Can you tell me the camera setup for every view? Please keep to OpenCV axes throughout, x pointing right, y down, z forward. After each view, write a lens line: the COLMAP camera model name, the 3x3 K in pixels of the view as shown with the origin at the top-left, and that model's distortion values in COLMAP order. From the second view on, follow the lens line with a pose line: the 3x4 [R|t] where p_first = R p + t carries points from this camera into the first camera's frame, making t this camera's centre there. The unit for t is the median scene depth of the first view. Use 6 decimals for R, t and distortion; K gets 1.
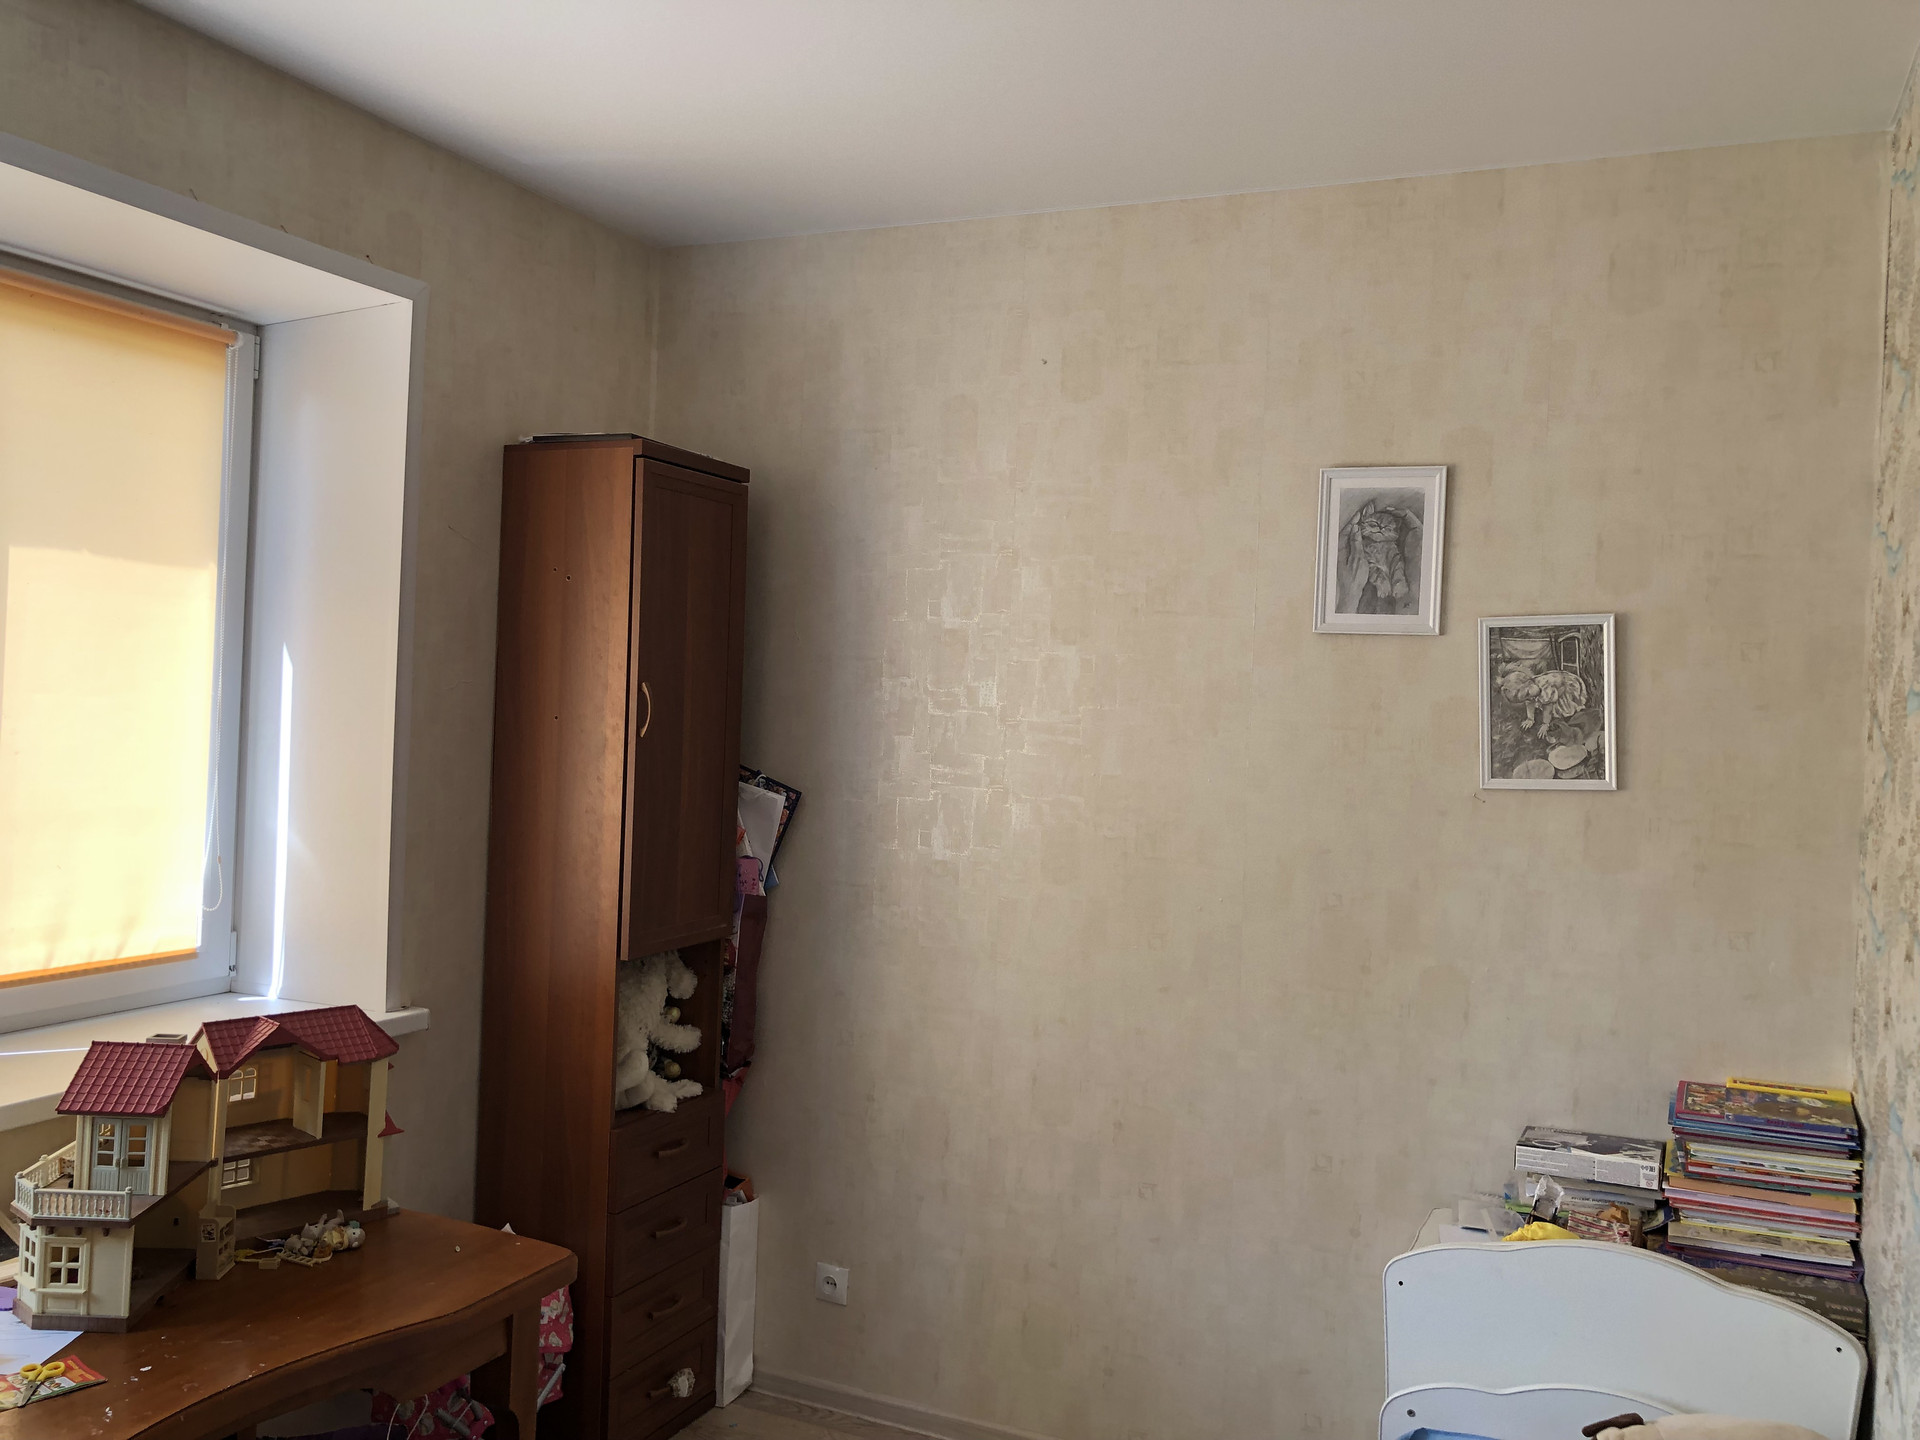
lens RADIAL K [[1576.6, 0, 989.5], [0, 1576.6, 690.6], [0, 0, 1]] dist [0.041045, -0.049057]
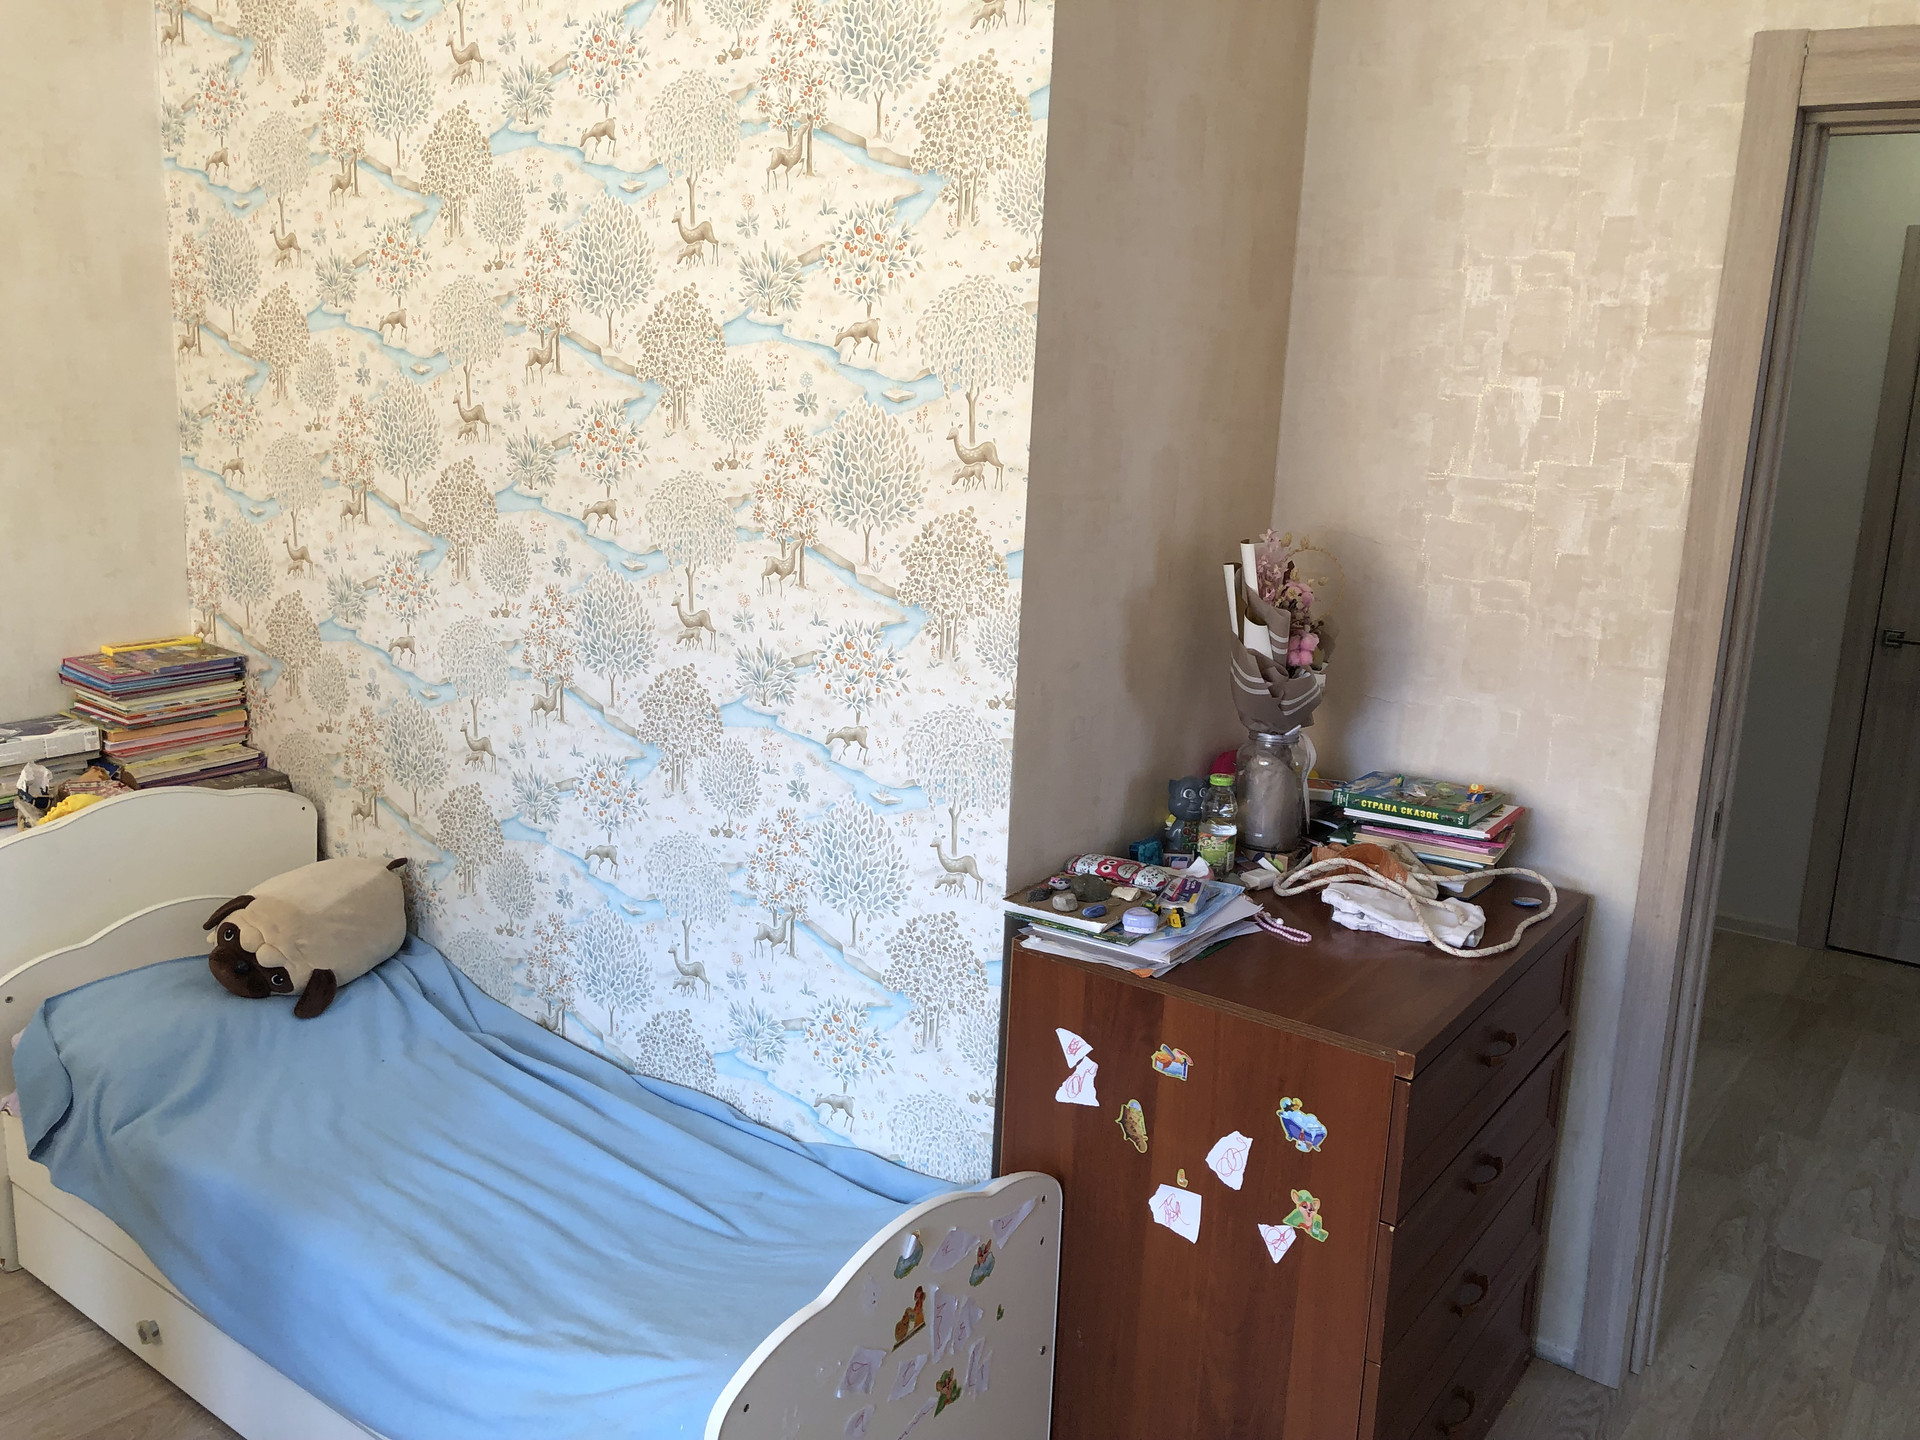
lens RADIAL K [[1576.6, 0, 946.2], [0, 1576.6, 707.6], [0, 0, 1]] dist [0.041045, -0.049057]
pose [[0.179190, -0.229883, 0.956580, -0.512682], [-0.043057, 0.969553, 0.241066, -0.018021], [-0.982872, -0.084384, 0.163836, 0.187465]]
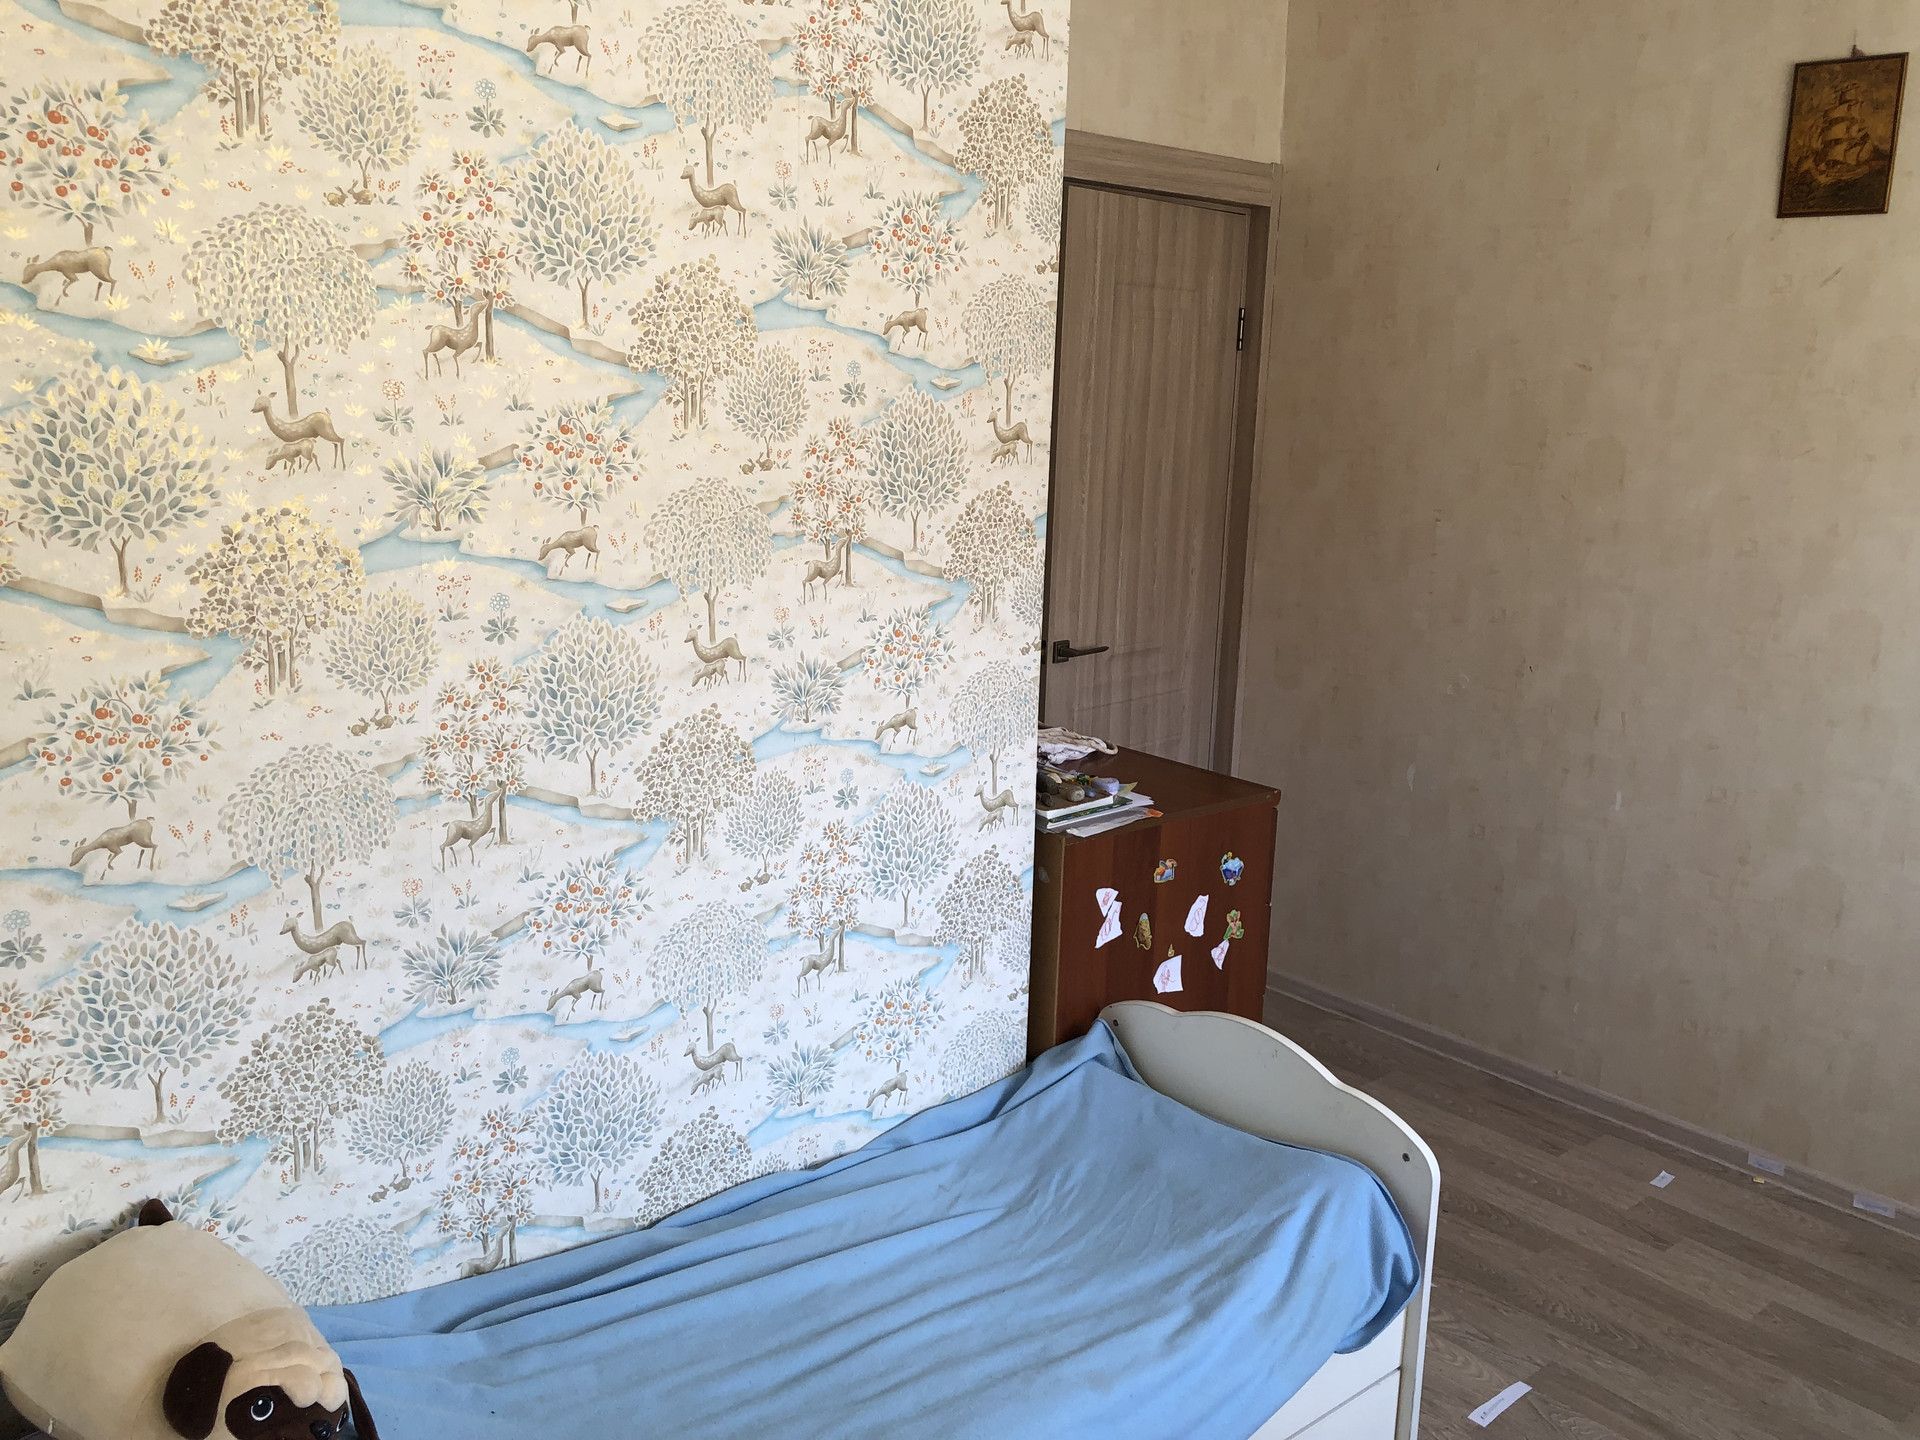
lens RADIAL K [[1576.6, 0, 967.8], [0, 1576.6, 701.3], [0, 0, 1]] dist [0.041045, -0.049057]
pose [[-0.915035, -0.149860, 0.374504, -0.107000], [-0.073402, 0.974786, 0.210722, 0.007049], [-0.396641, 0.165329, -0.902963, 1.046064]]
